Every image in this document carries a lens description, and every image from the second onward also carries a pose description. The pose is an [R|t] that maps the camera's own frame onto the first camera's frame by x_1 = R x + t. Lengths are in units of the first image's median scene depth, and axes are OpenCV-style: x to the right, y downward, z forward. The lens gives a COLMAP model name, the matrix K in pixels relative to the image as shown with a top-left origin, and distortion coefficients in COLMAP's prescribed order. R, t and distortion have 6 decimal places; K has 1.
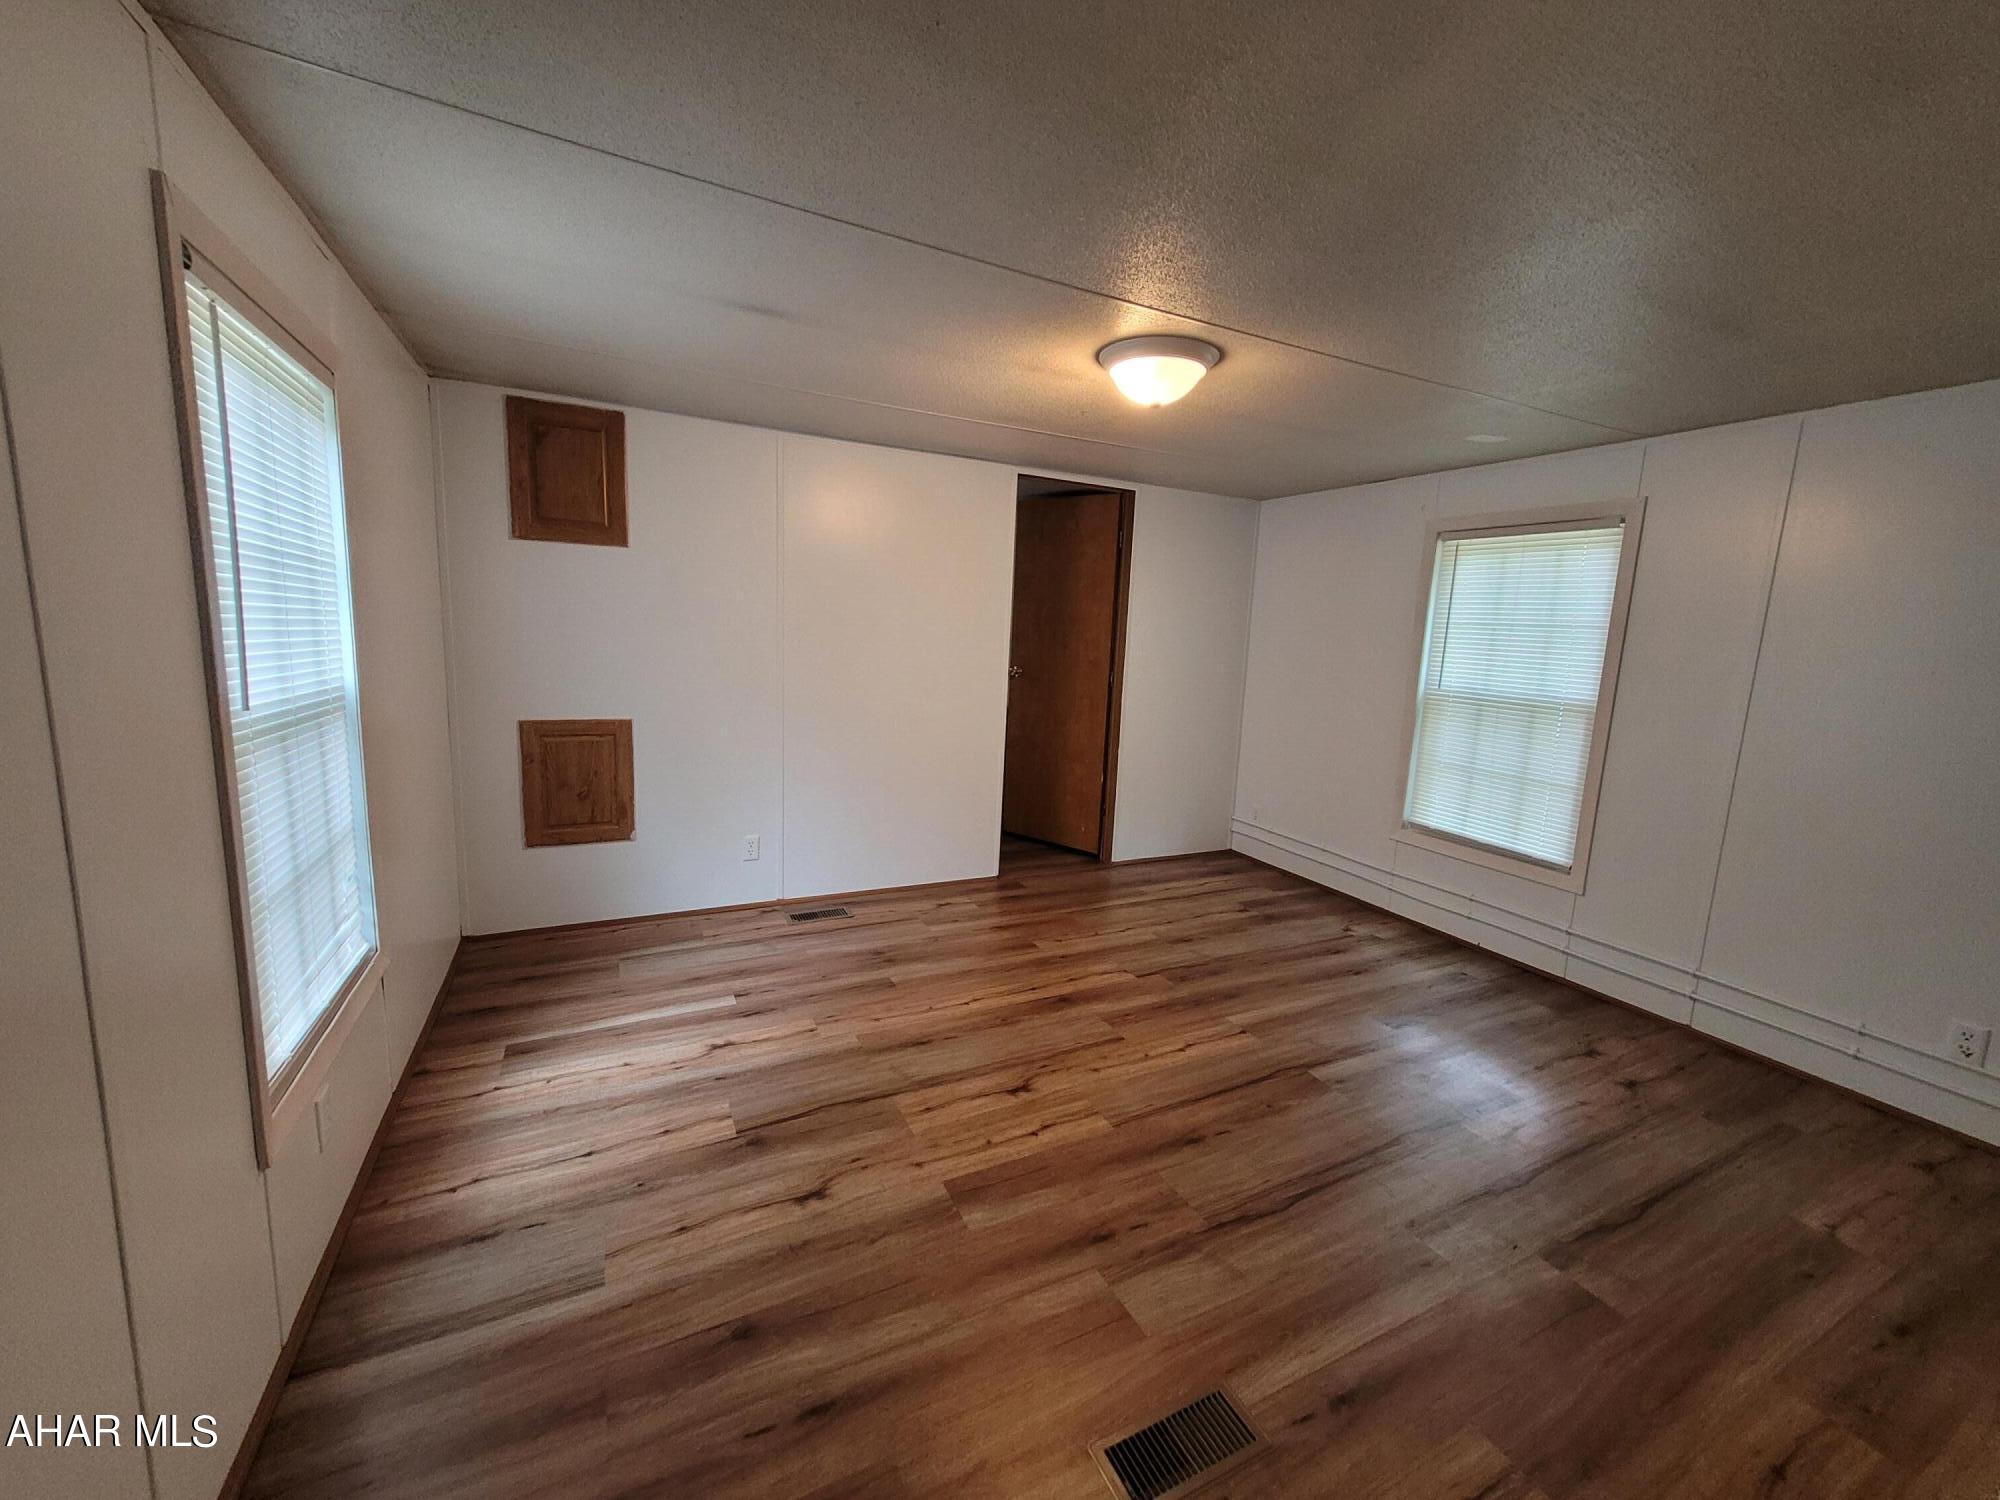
lens RADIAL K [[783.9, 0, 1003.6], [0, 783.9, 745.7], [0, 0, 1]] dist [0.007753, -0.001531]
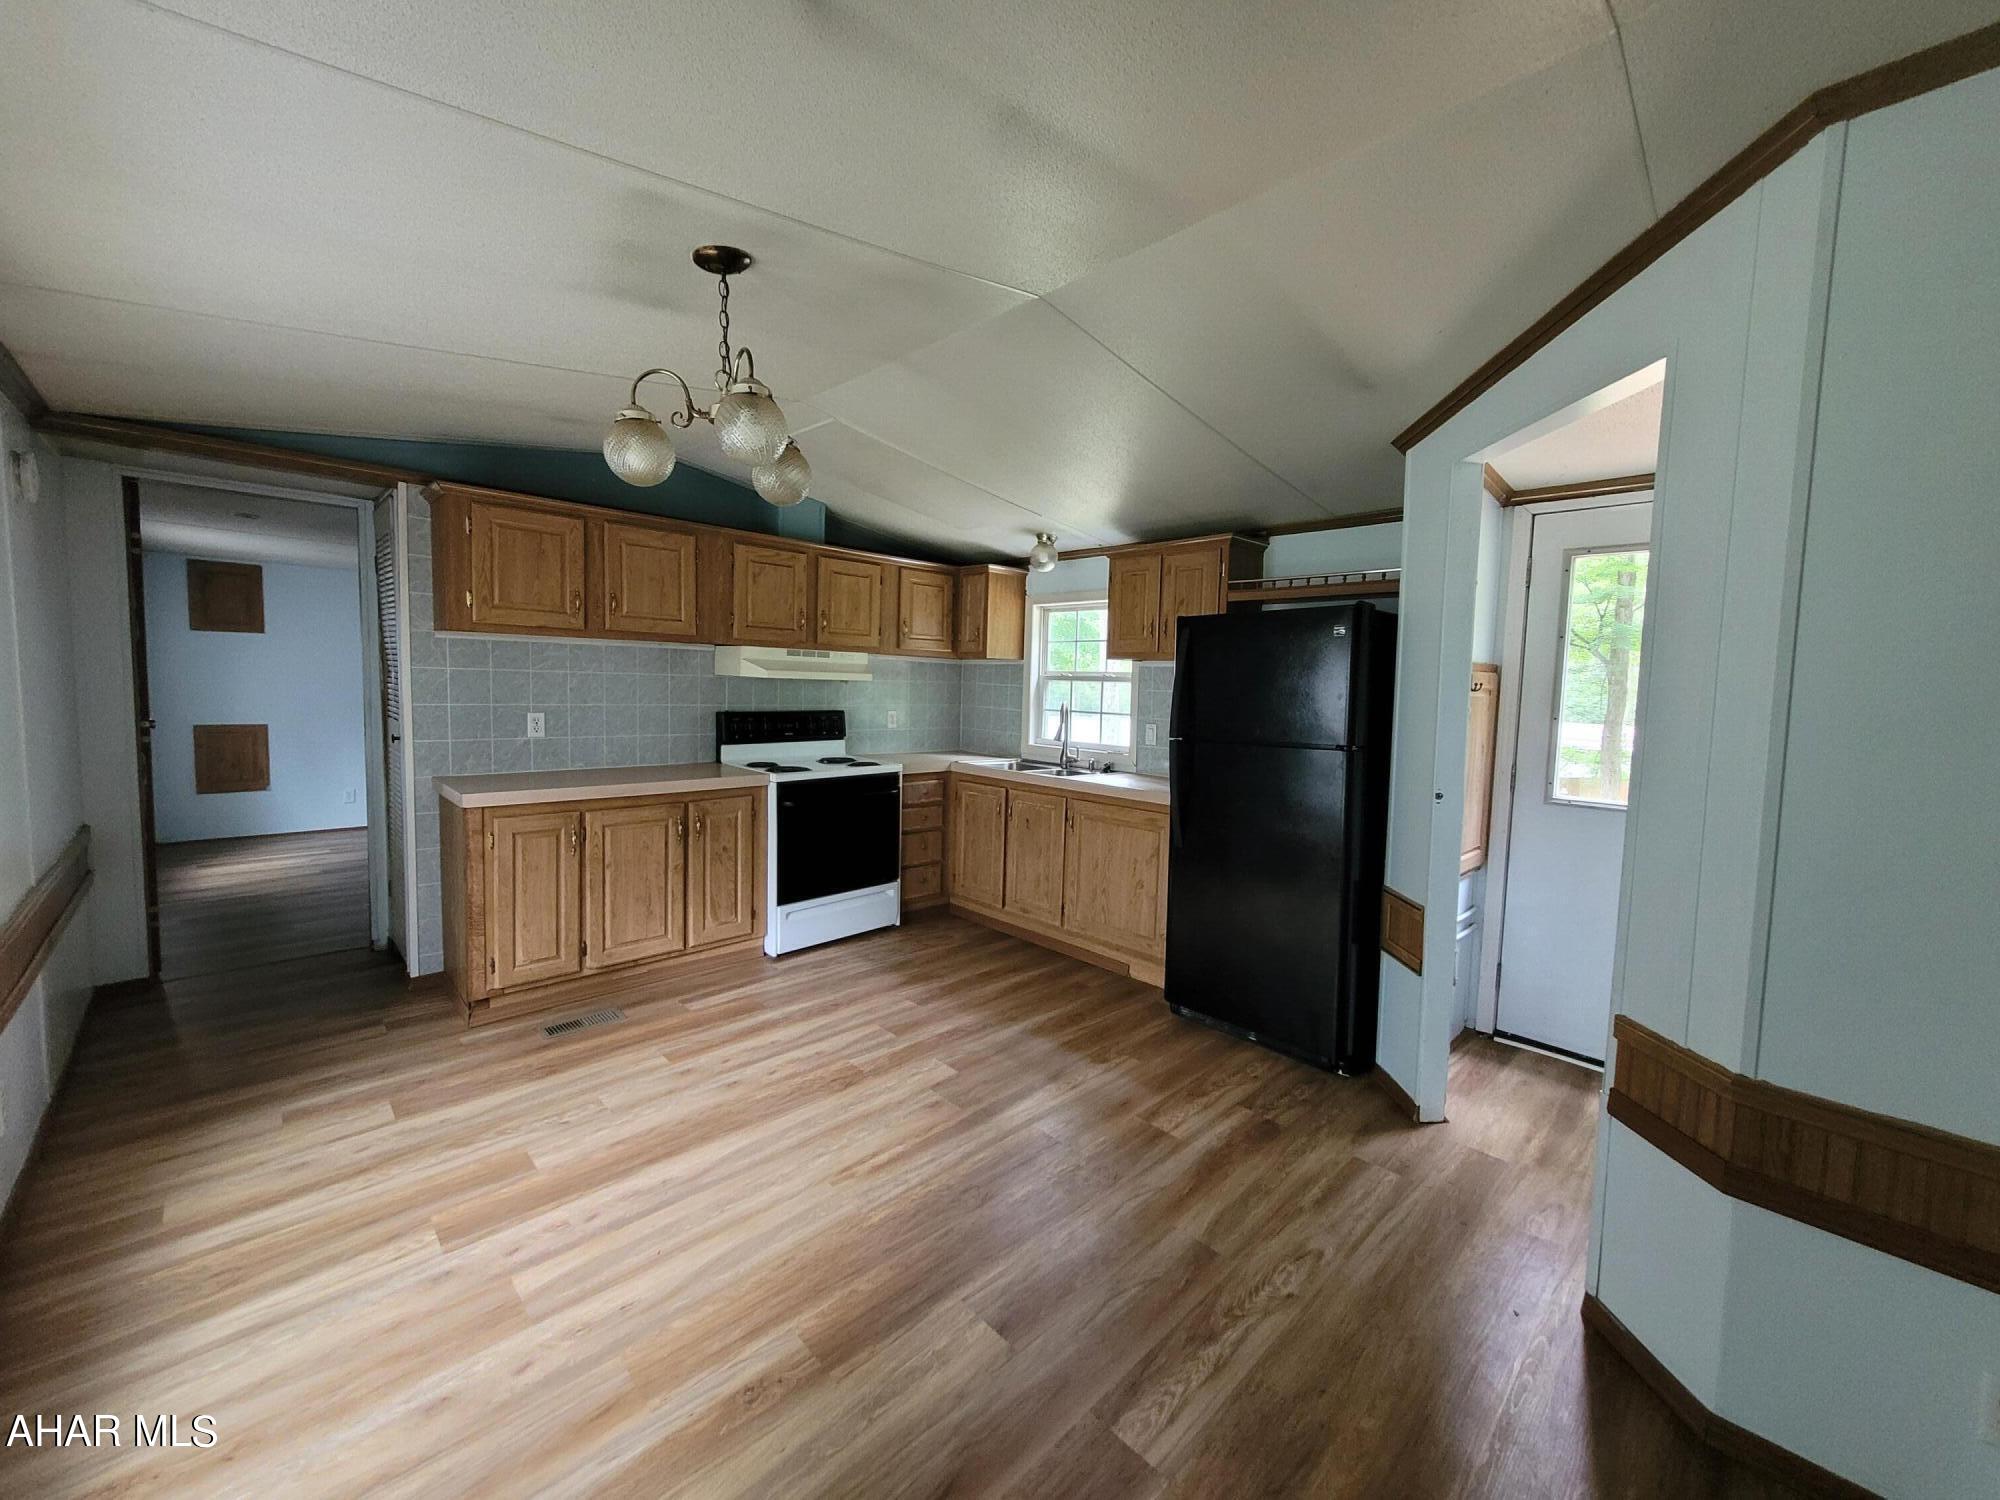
lens RADIAL K [[783.9, 0, 1007.0], [0, 783.9, 737.9], [0, 0, 1]] dist [0.007753, -0.001531]
pose [[0.950385, -0.040545, 0.308424, 0.755335], [0.062529, 0.996133, -0.061726, 0.273945], [-0.304728, 0.077949, 0.949244, -1.604332]]
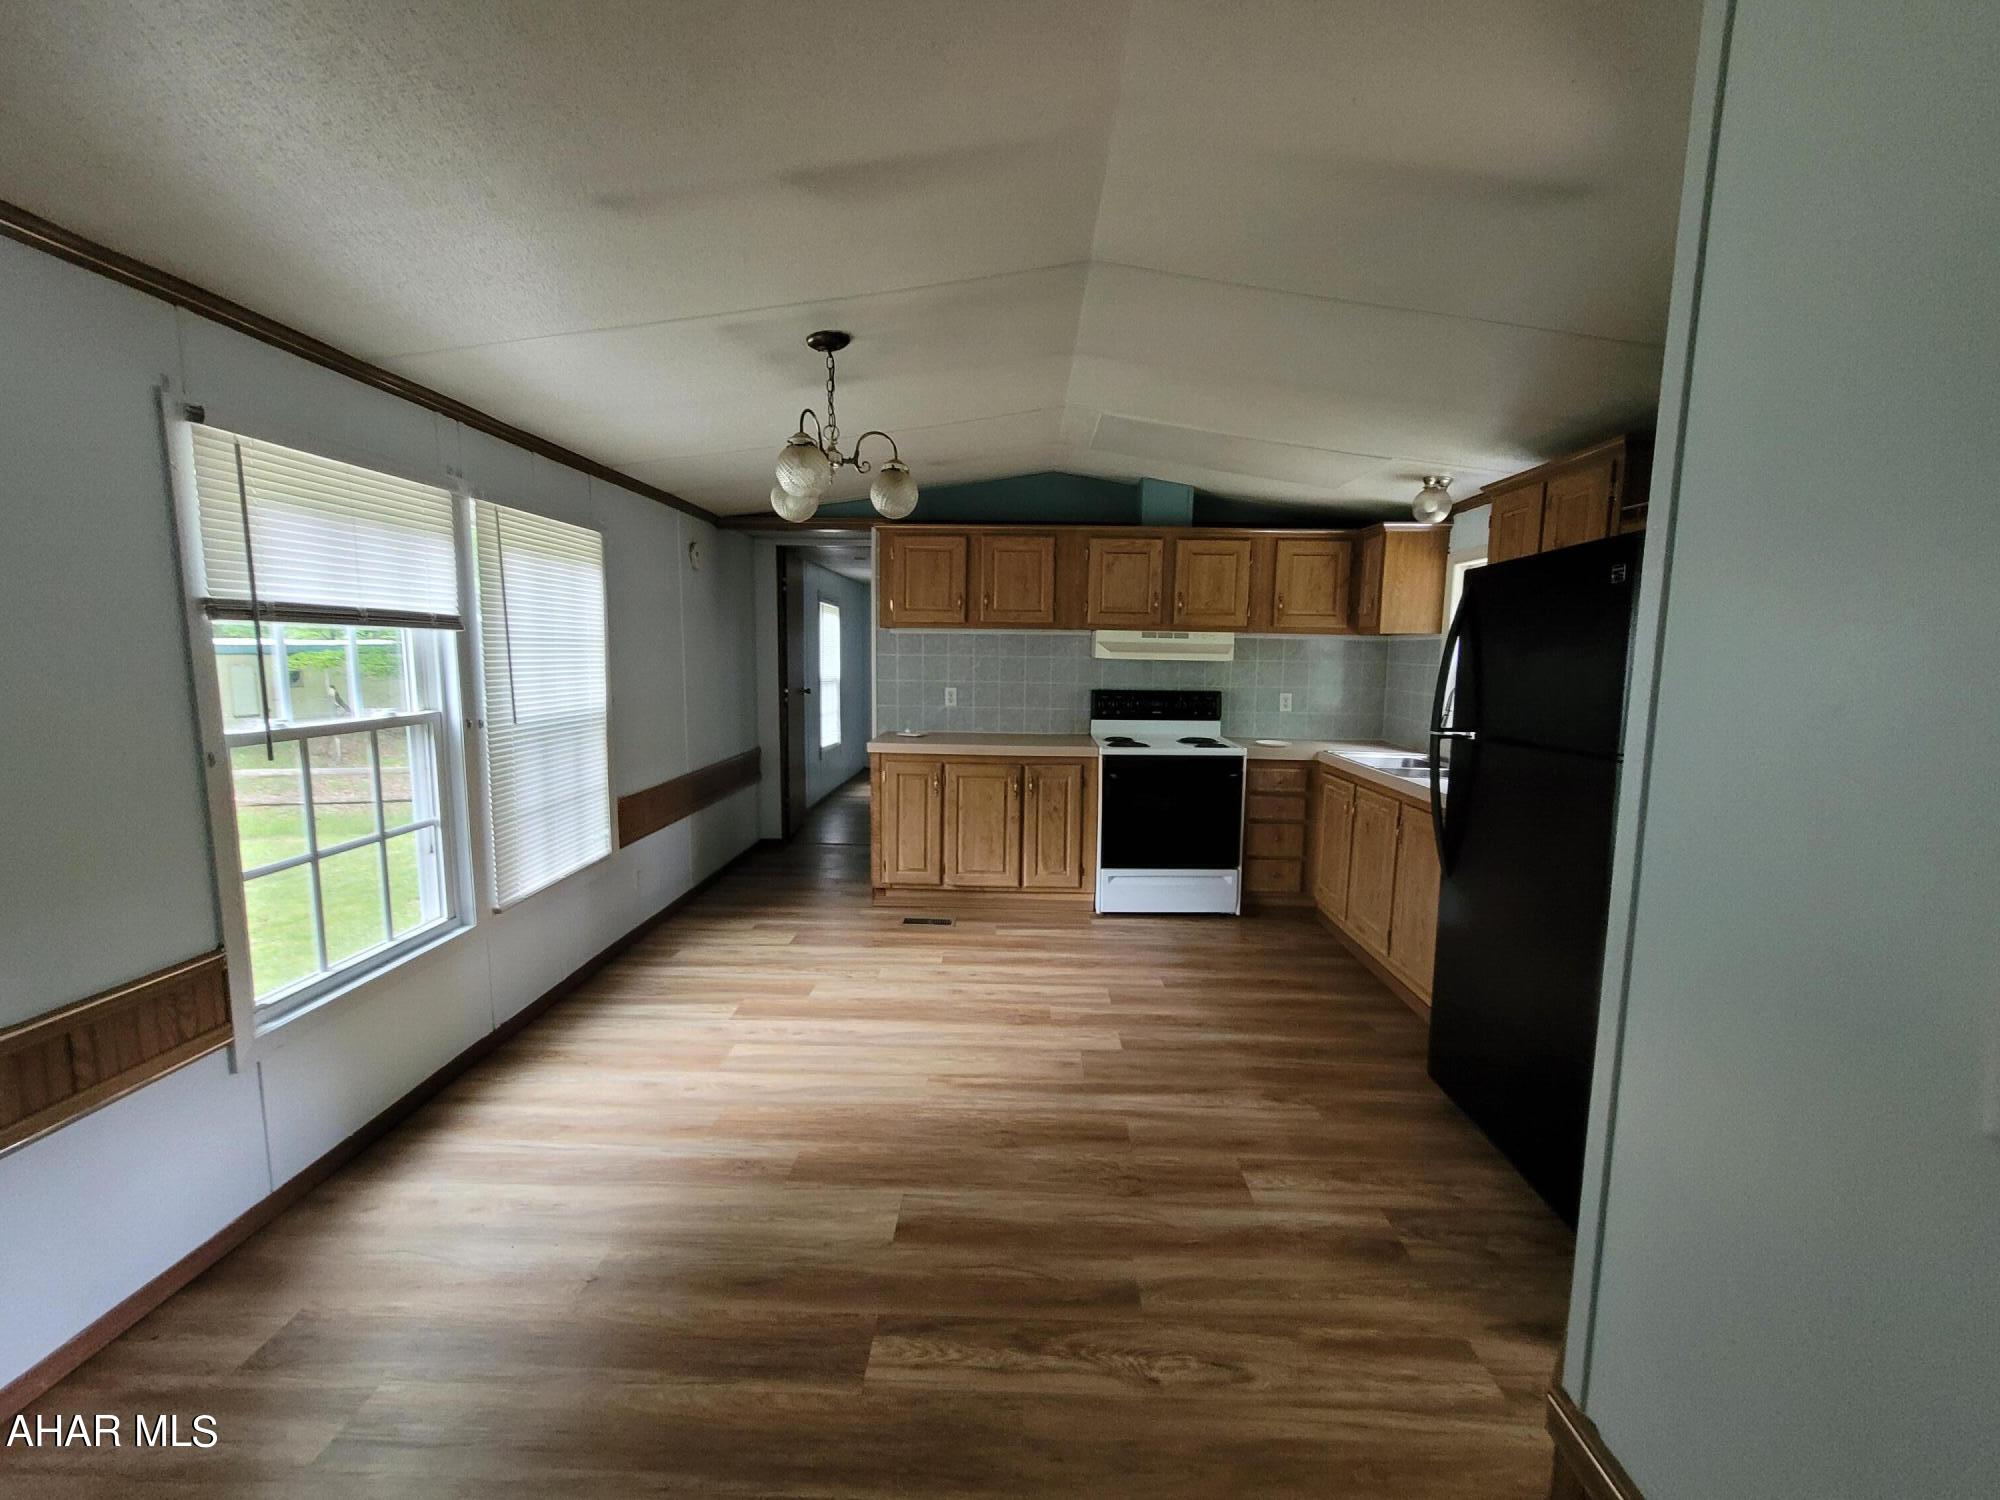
lens RADIAL K [[783.9, 0, 1003.8], [0, 783.9, 736.6], [0, 0, 1]] dist [0.007753, -0.001531]
pose [[0.884347, 0.017249, -0.466511, 1.340721], [-0.046311, 0.997629, -0.050903, 0.292605], [0.464527, 0.066620, 0.883049, -1.585342]]
